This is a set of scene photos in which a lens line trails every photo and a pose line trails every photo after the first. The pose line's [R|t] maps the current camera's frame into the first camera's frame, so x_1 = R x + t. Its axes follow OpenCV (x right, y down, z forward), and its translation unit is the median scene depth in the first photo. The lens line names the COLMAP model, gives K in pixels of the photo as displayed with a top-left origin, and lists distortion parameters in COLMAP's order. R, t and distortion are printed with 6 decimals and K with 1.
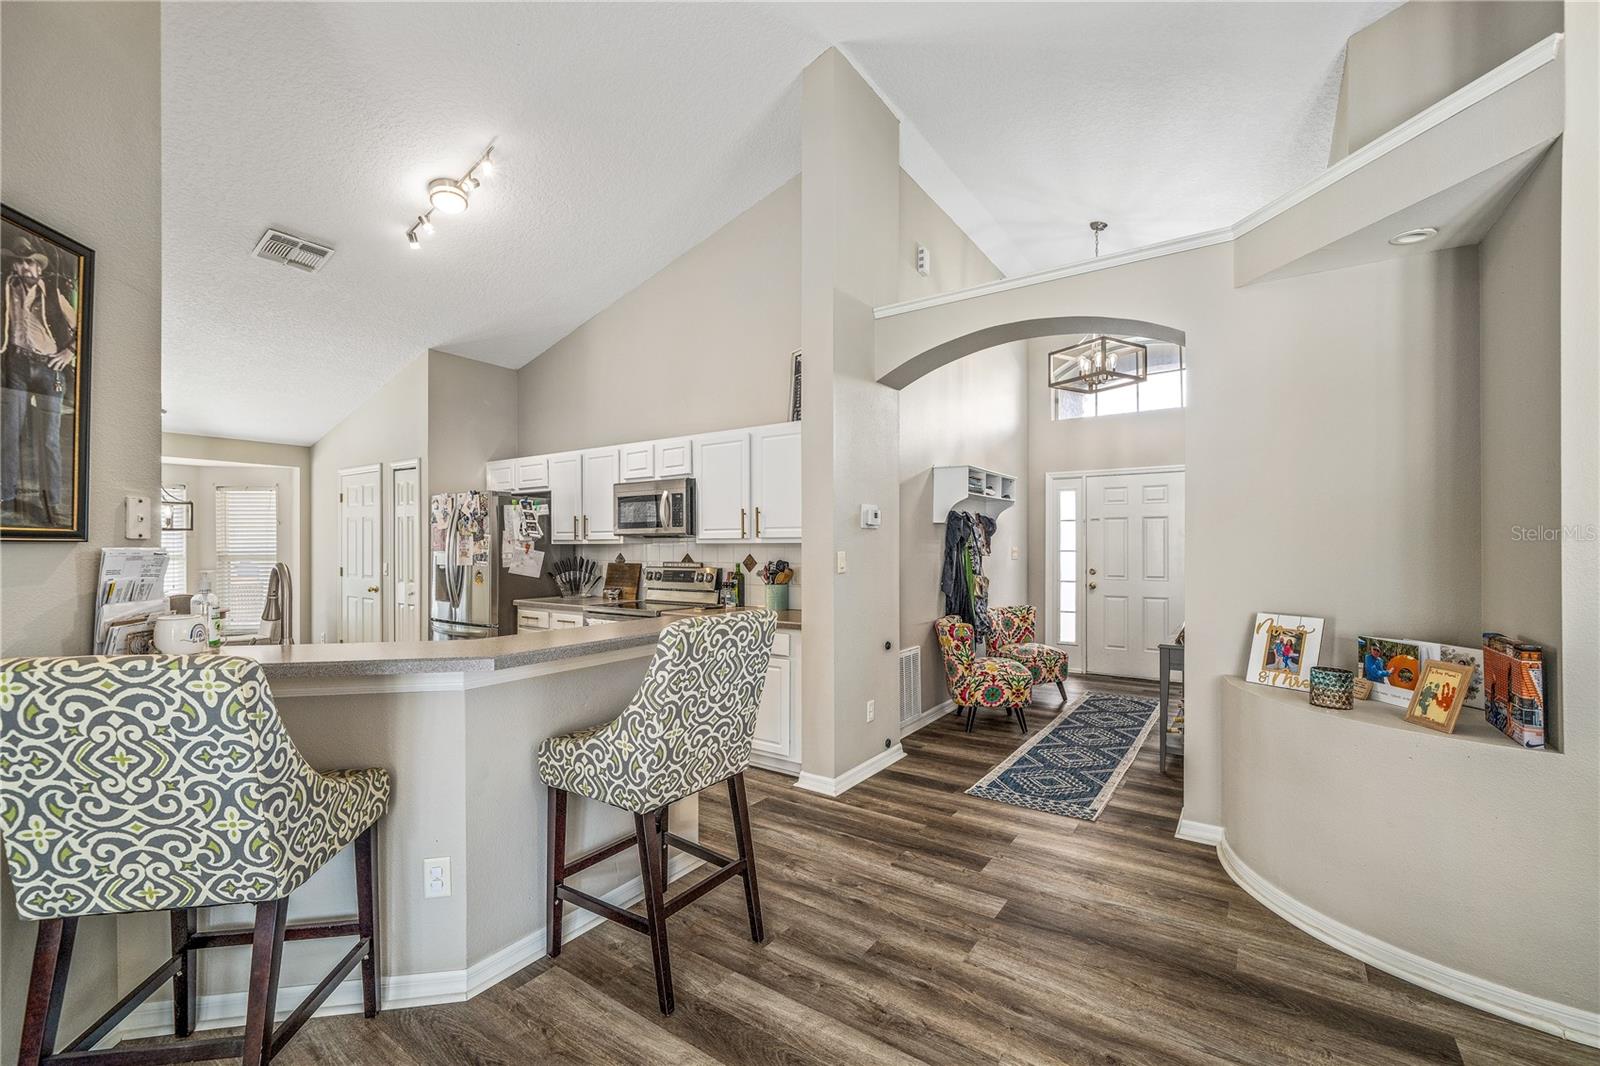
lens RADIAL K [[667.4, 0, 801.4], [0, 667.4, 542.9], [0, 0, 1]] dist [-0.001871, -0.000198]
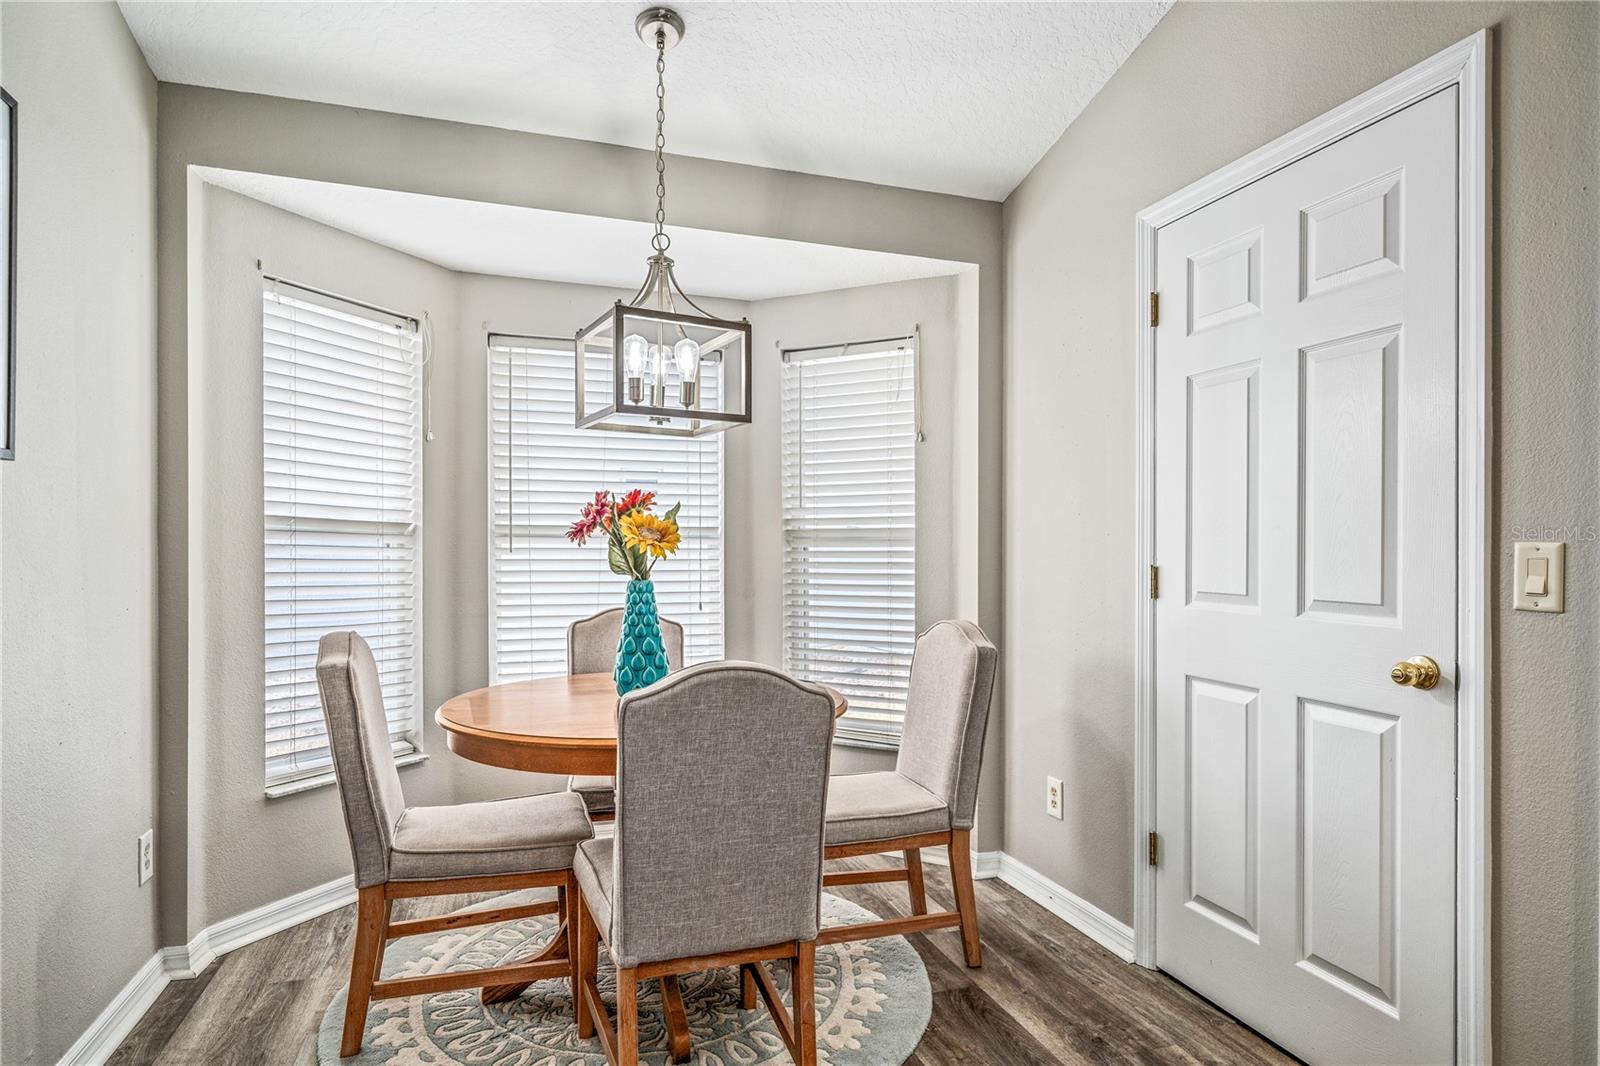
lens RADIAL K [[904.1, 0, 799.7], [0, 904.1, 547.1], [0, 0, 1]] dist [0.000775, 0.000528]
pose [[0.793017, 0.009047, -0.609132, -0.788581], [-0.006045, 0.999957, 0.006982, 0.037983], [0.609170, -0.001854, 0.793038, 0.843312]]
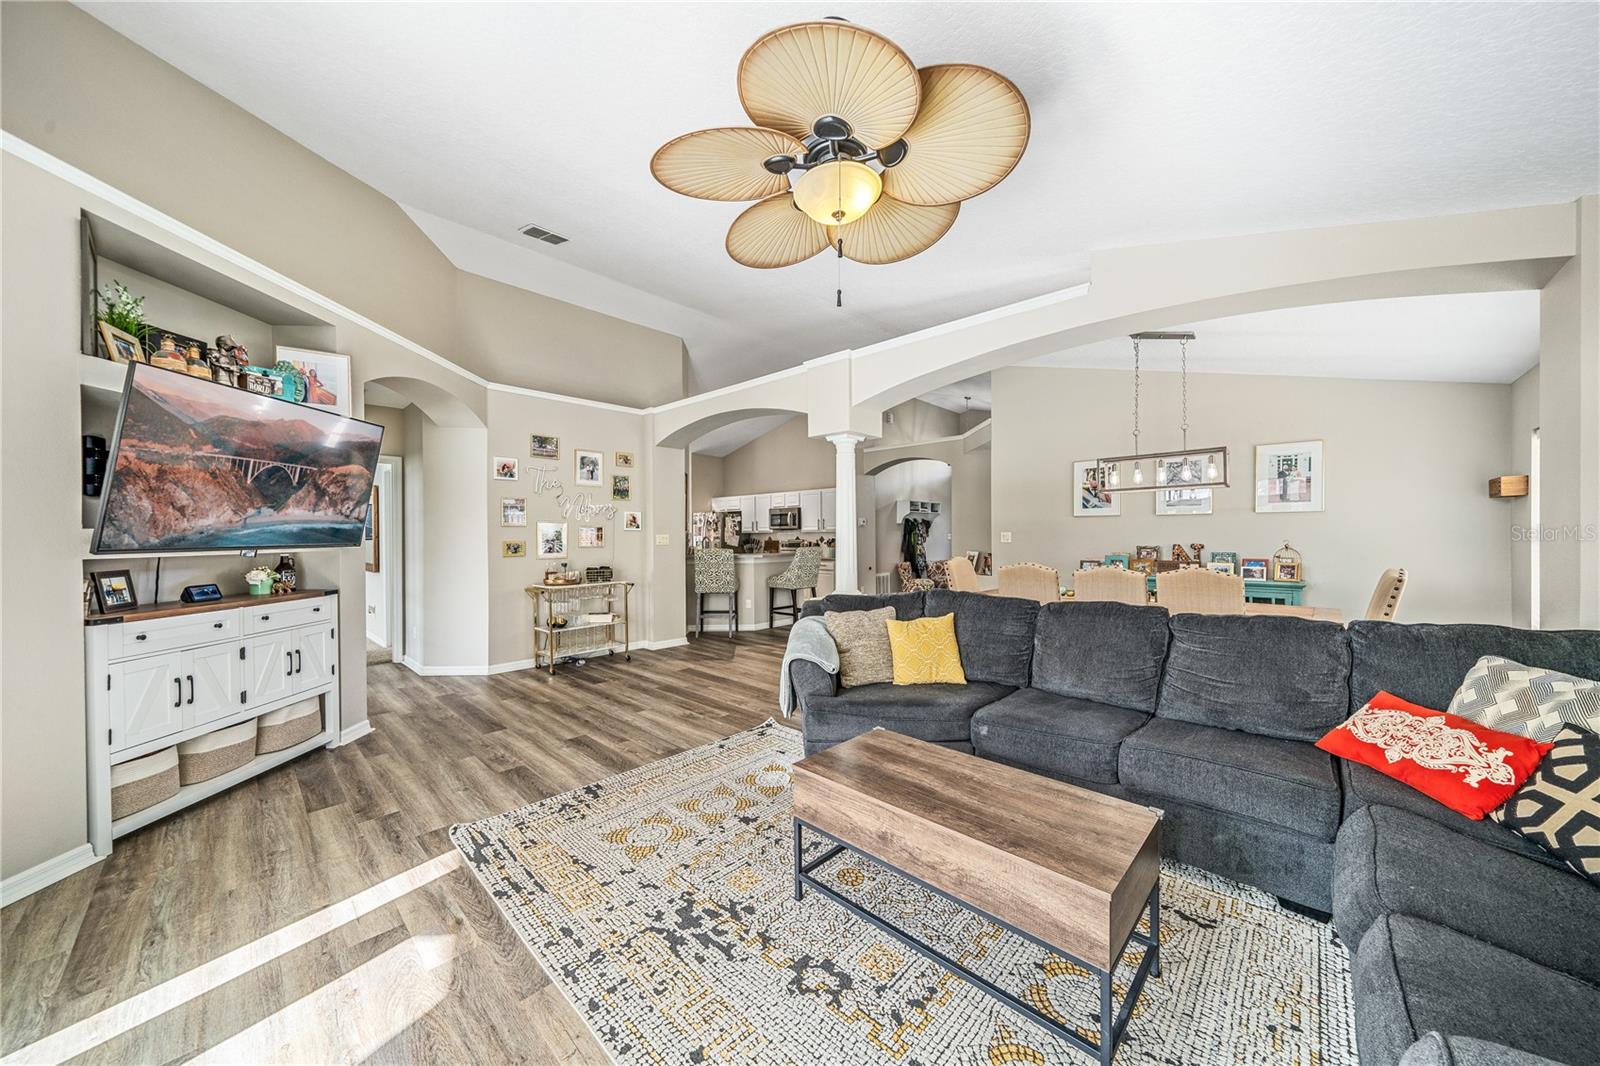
lens RADIAL K [[550.9, 0, 800.0], [0, 550.9, 533.0], [0, 0, 1]] dist [-0.001158, -0.000094]
pose [[0.989239, -0.003703, -0.146265, 0.143326], [0.003137, 0.999987, -0.004101, 0.012304], [0.146278, 0.003598, 0.989237, -1.061108]]
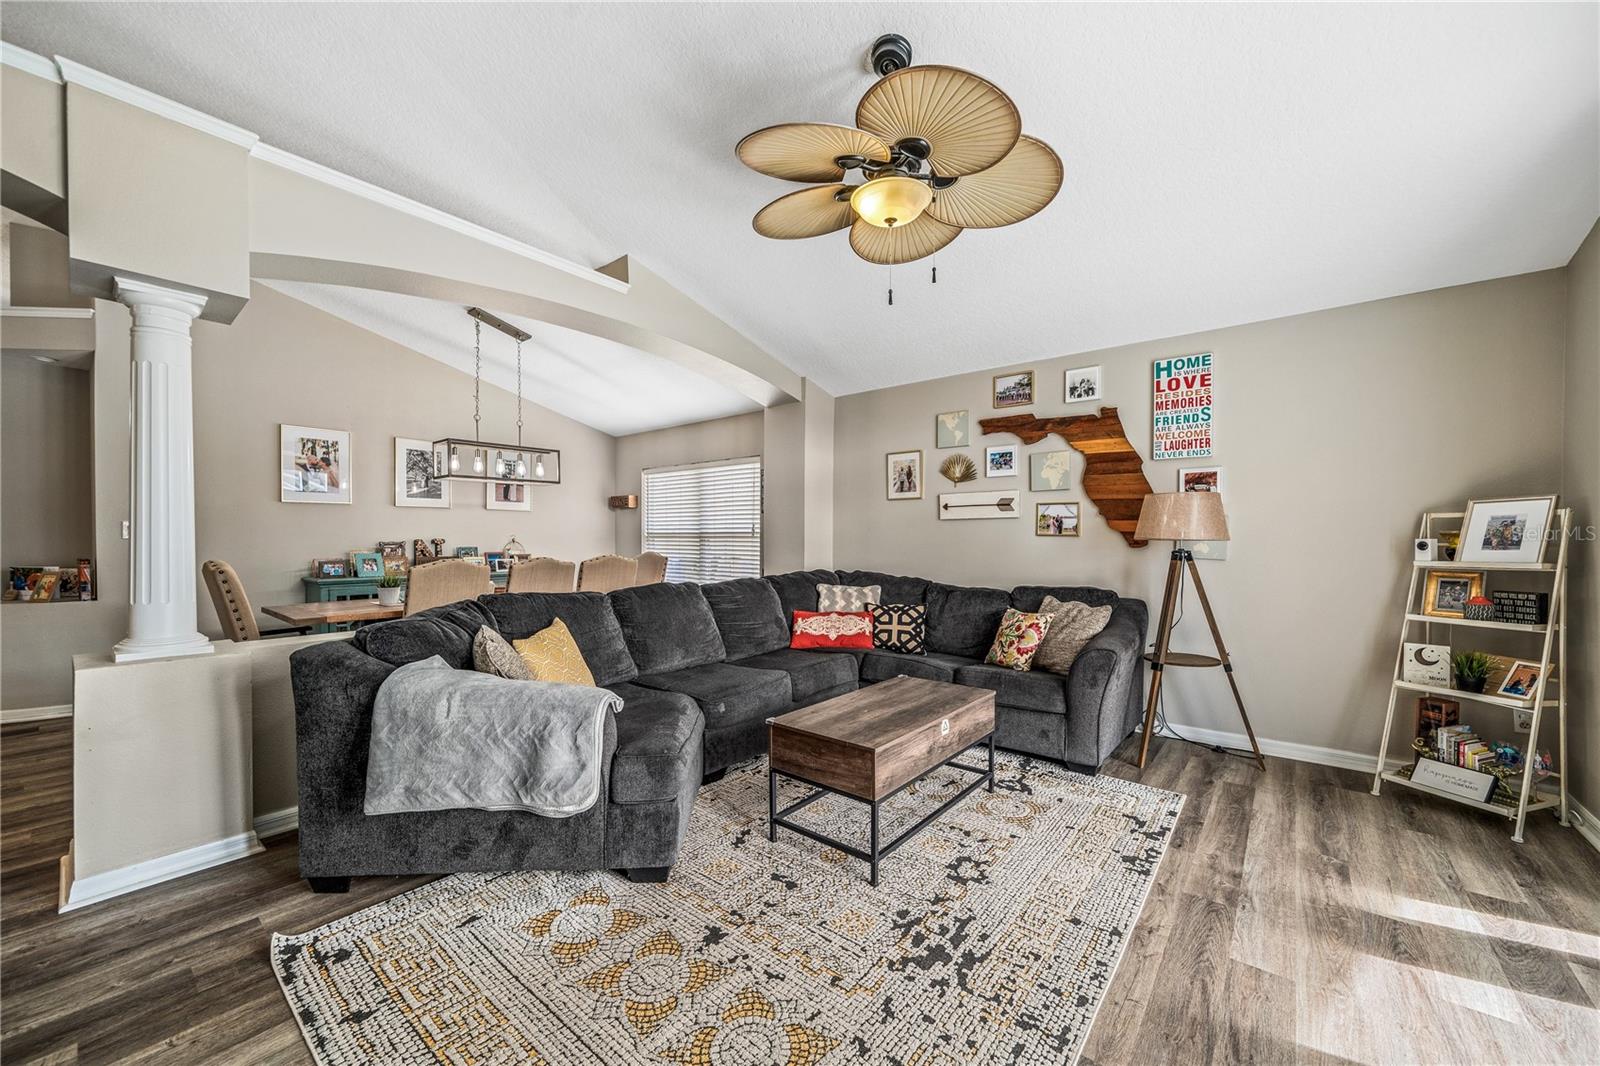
lens RADIAL K [[602.5, 0, 808.2], [0, 602.5, 551.4], [0, 0, 1]] dist [-0.002004, -0.000387]
pose [[0.067478, -0.023247, 0.997450, -0.329746], [-0.000248, 0.999728, 0.023317, 0.028250], [-0.997721, -0.001821, 0.067454, -0.657161]]
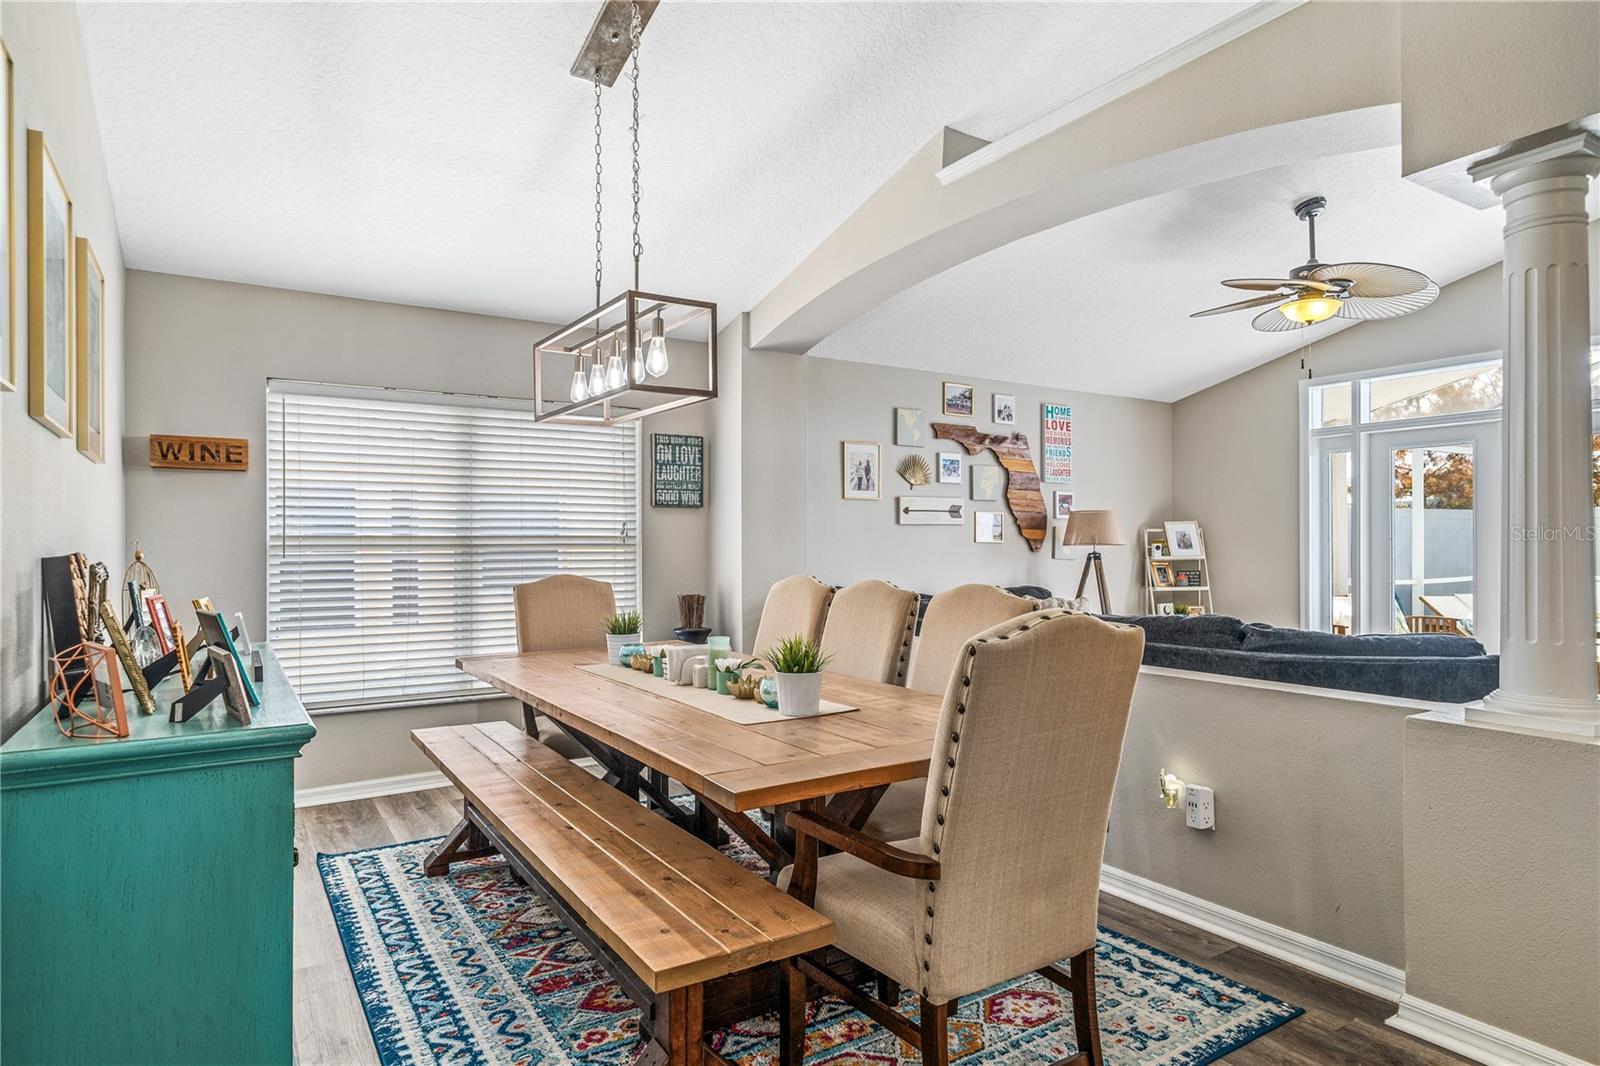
lens RADIAL K [[904.1, 0, 799.7], [0, 904.1, 547.1], [0, 0, 1]] dist [0.000775, 0.000528]
pose [[-0.925435, 0.006366, 0.378853, 0.253481], [0.007038, 0.999975, 0.000389, 0.030699], [-0.378841, 0.003026, -0.925457, 0.395351]]
